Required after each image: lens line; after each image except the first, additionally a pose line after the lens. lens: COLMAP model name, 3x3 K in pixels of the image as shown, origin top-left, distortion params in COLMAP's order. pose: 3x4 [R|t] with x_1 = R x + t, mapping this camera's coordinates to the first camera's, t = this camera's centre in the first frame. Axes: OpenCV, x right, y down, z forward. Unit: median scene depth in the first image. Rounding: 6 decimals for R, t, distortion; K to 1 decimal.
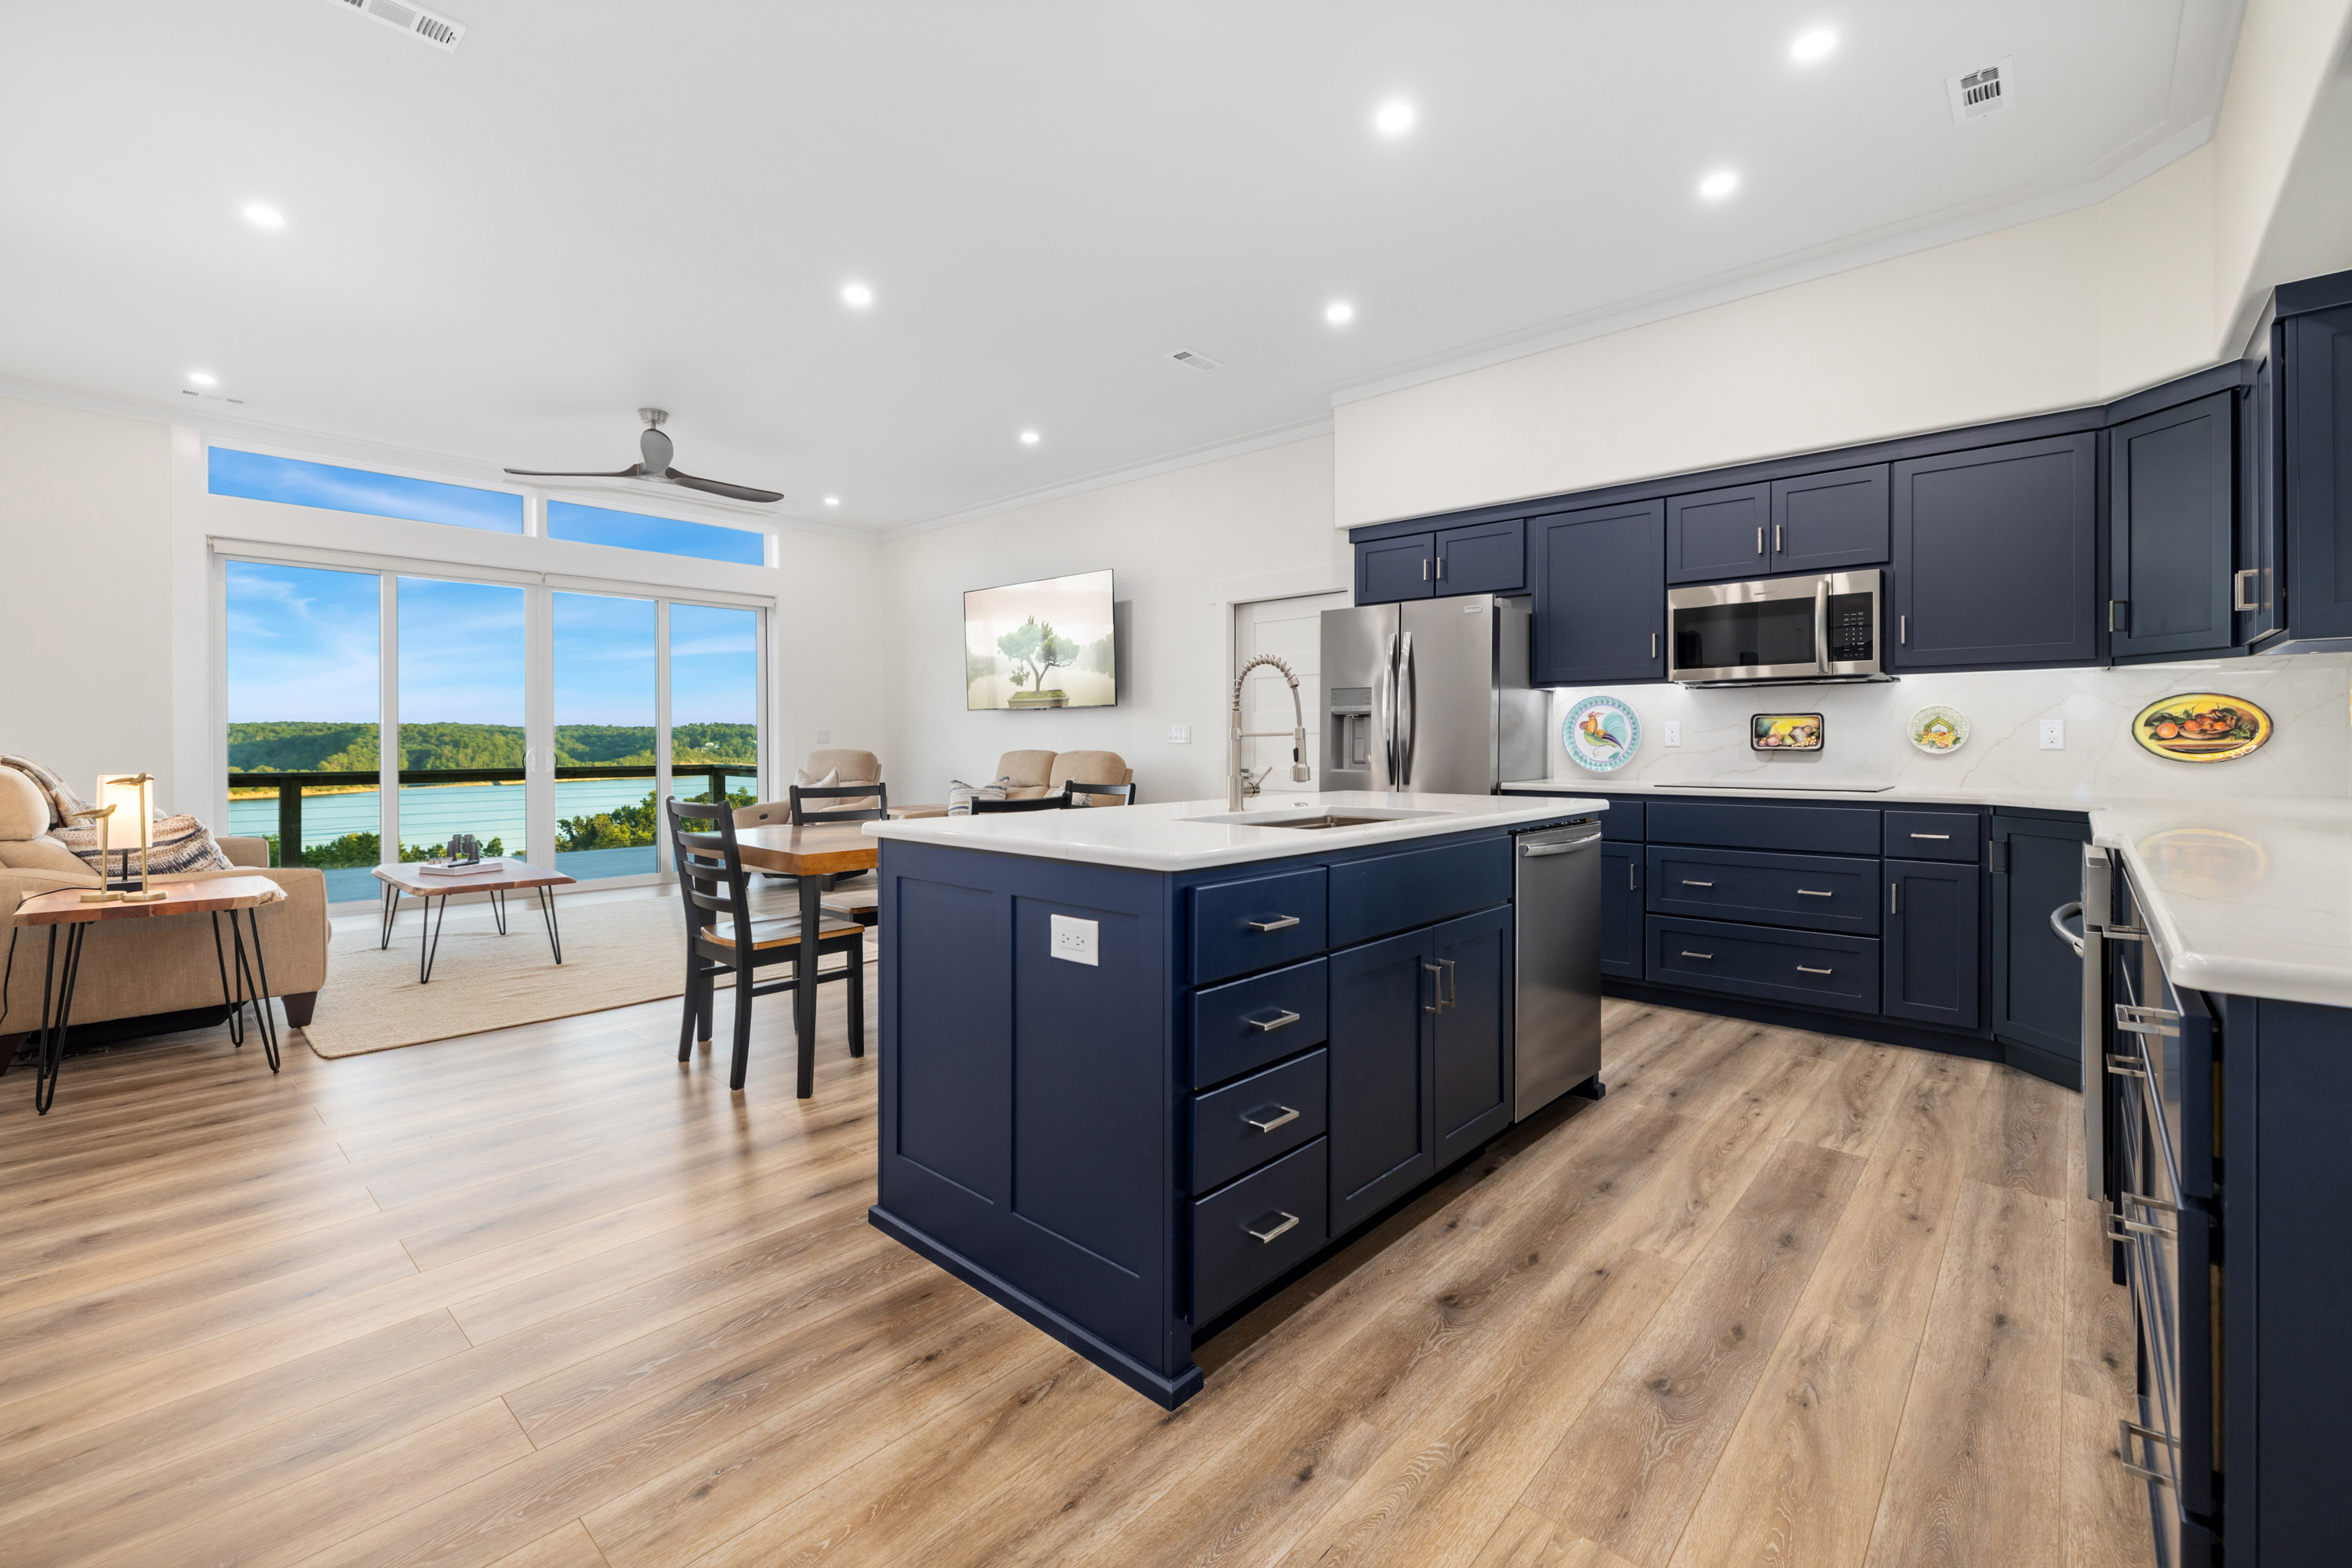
lens RADIAL K [[988.6, 0, 1160.3], [0, 988.6, 753.2], [0, 0, 1]] dist [0.000083, 0.000015]
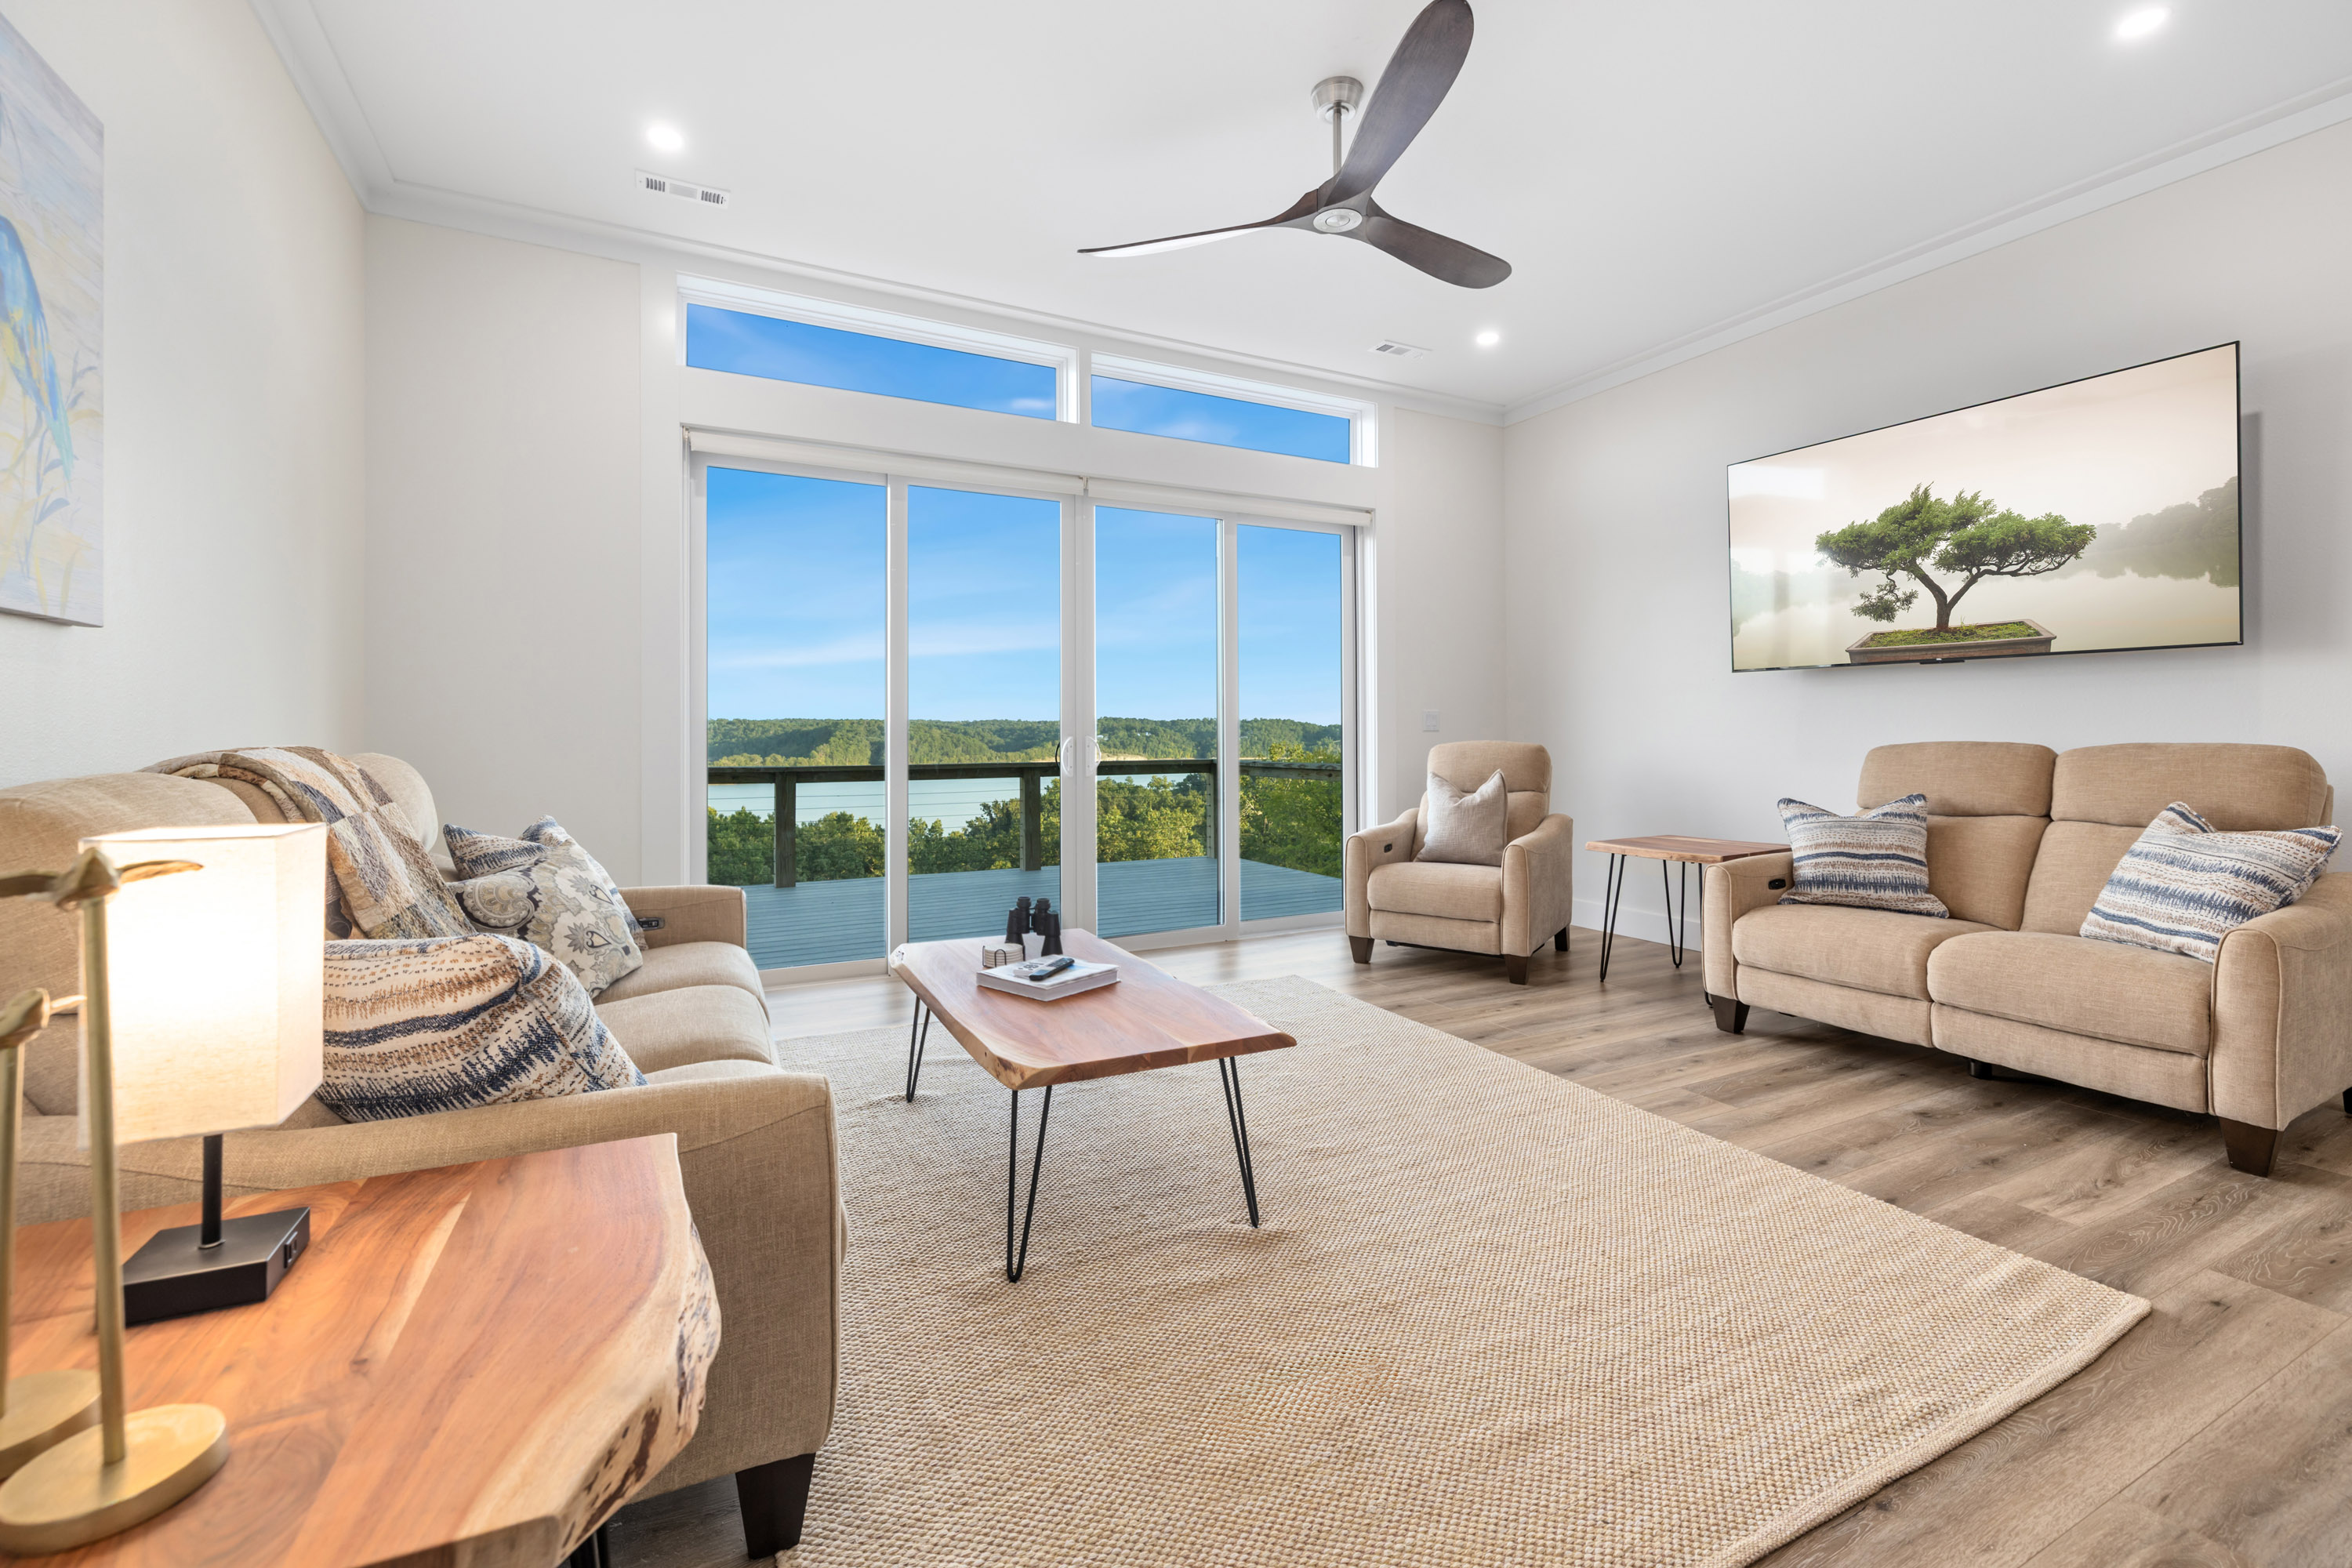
lens RADIAL K [[998.5, 0, 1175.0], [0, 998.5, 736.2], [0, 0, 1]] dist [-0.001704, 0.000036]
pose [[0.937545, -0.000622, -0.347865, -0.671338], [-0.002770, 0.999953, -0.009255, -0.000457], [0.347854, 0.009640, 0.937499, 0.782303]]
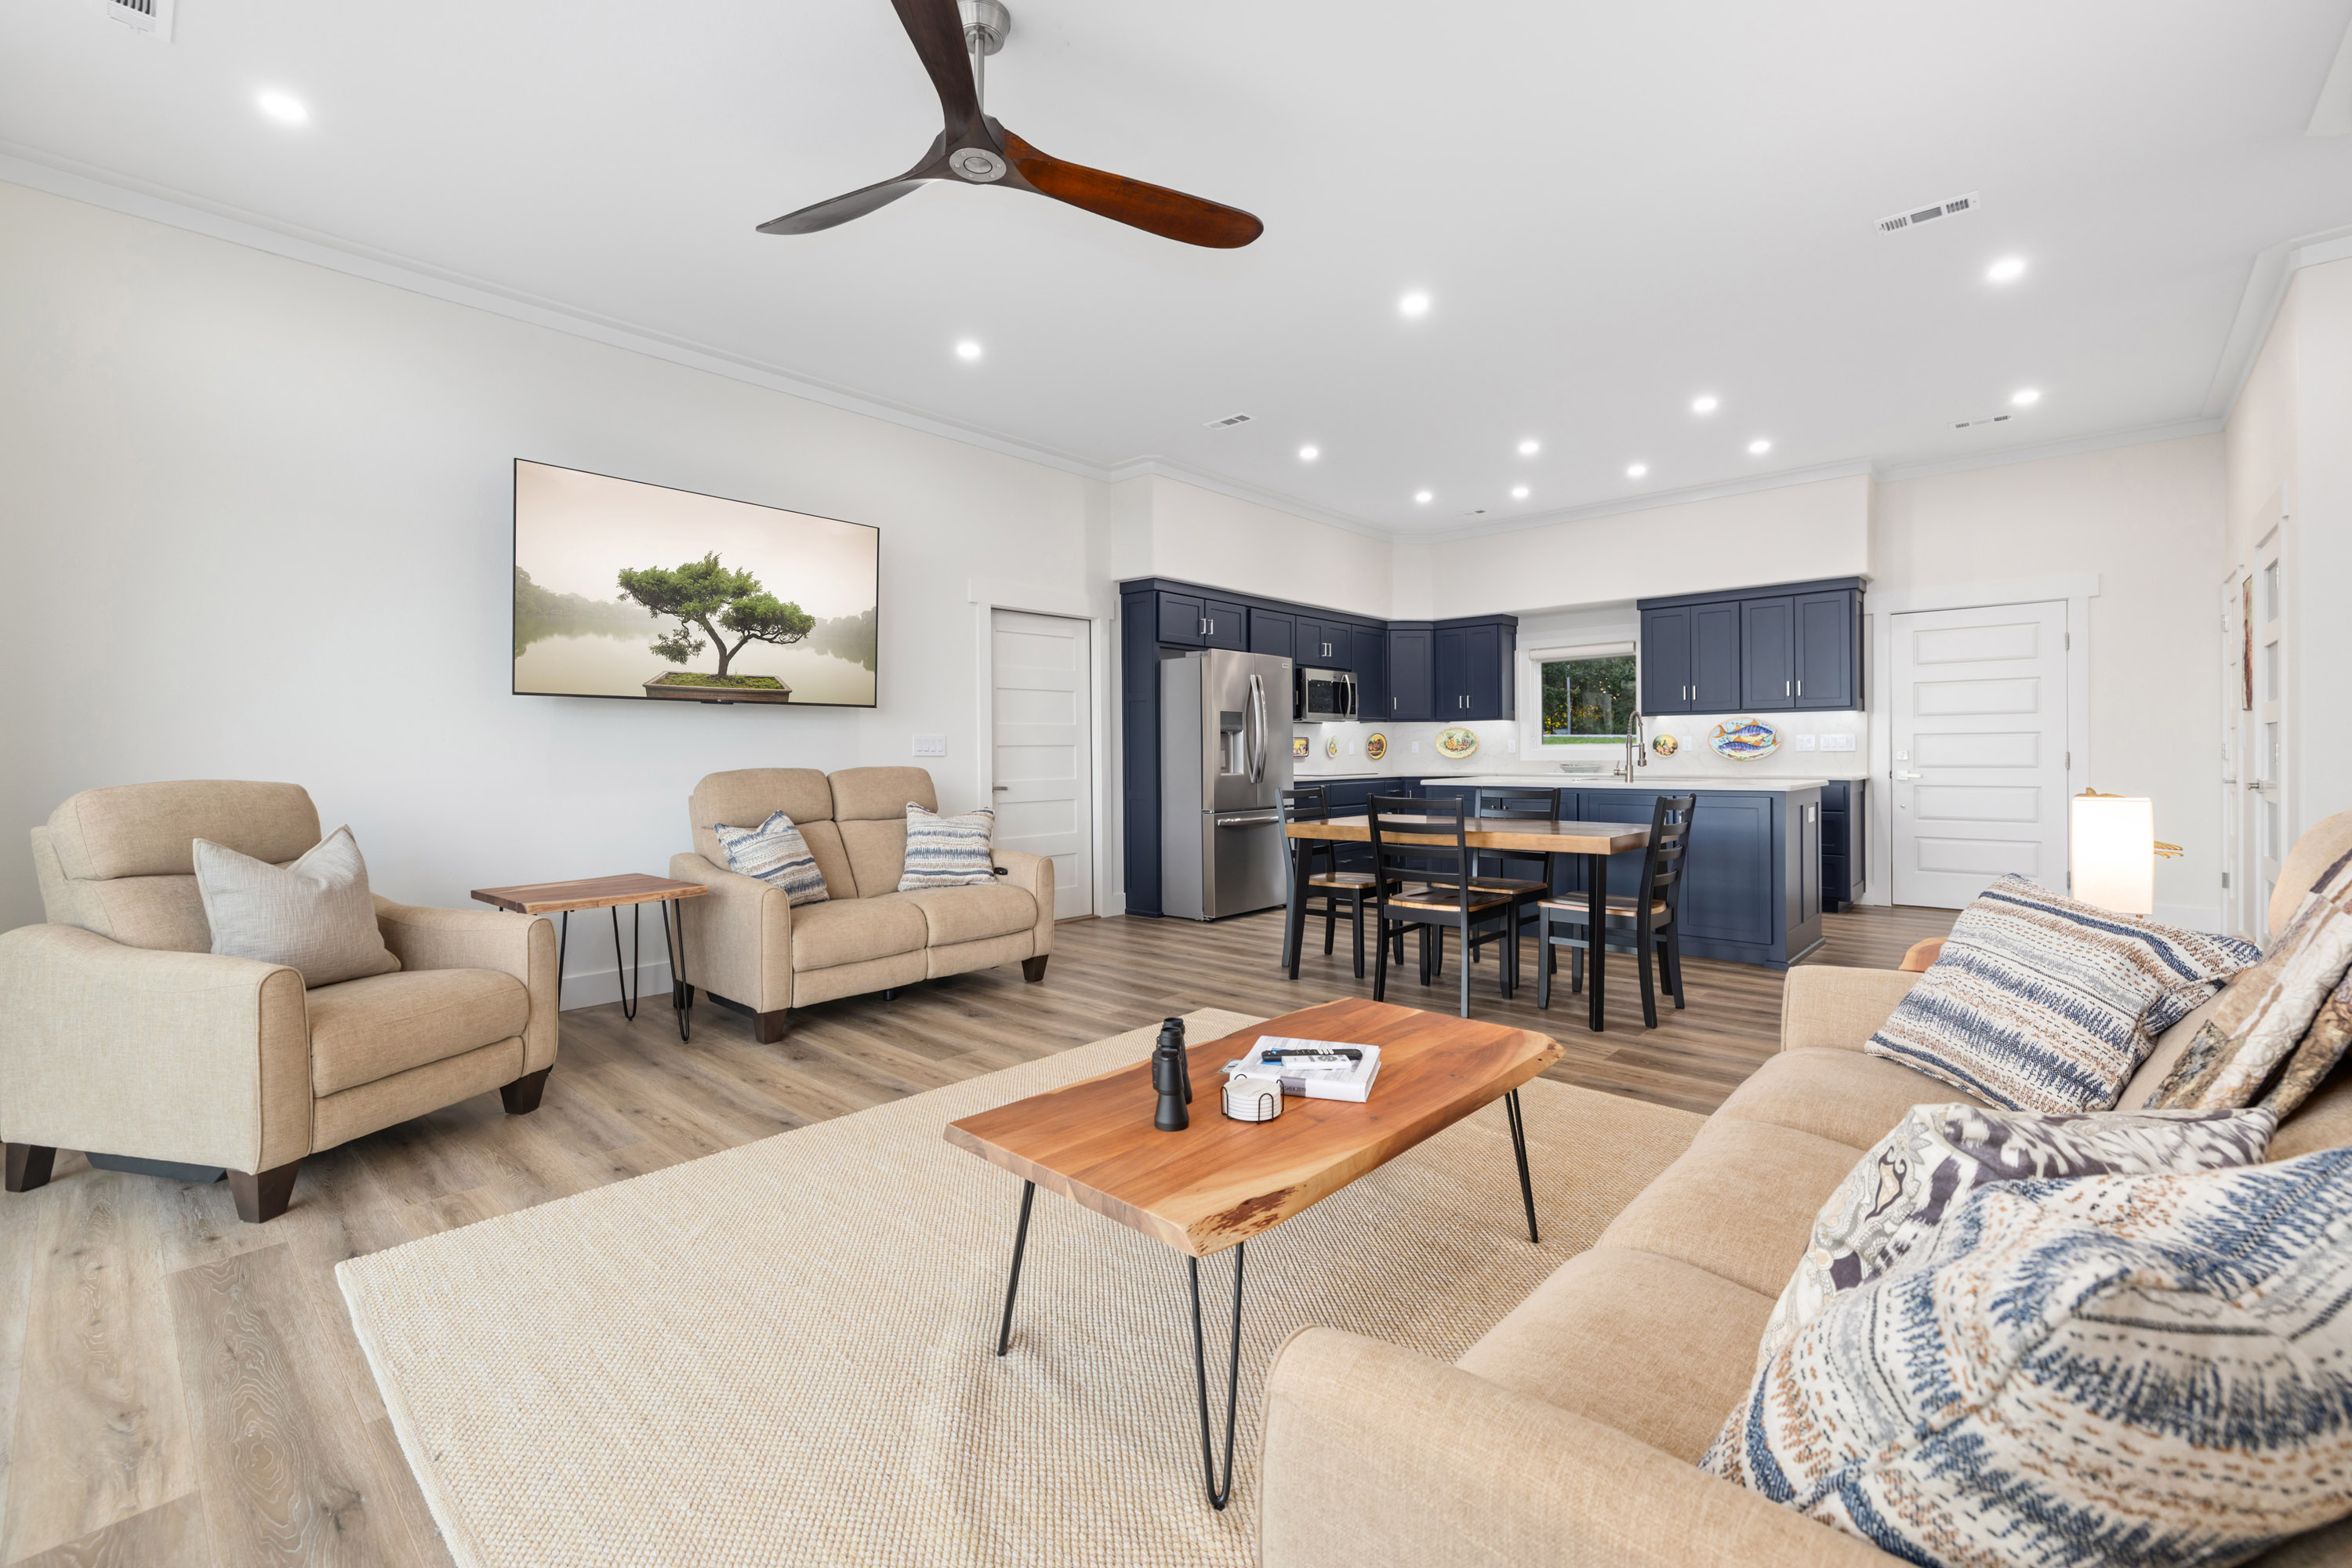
lens RADIAL K [[1015.2, 0, 1175.5], [0, 1015.2, 766.3], [0, 0, 1]] dist [0.000570, 0.000207]
pose [[-0.001682, -0.026342, 0.999652, -1.623607], [0.013107, 0.999567, 0.026362, -0.037886], [-0.999913, 0.013146, -0.001336, 1.503224]]
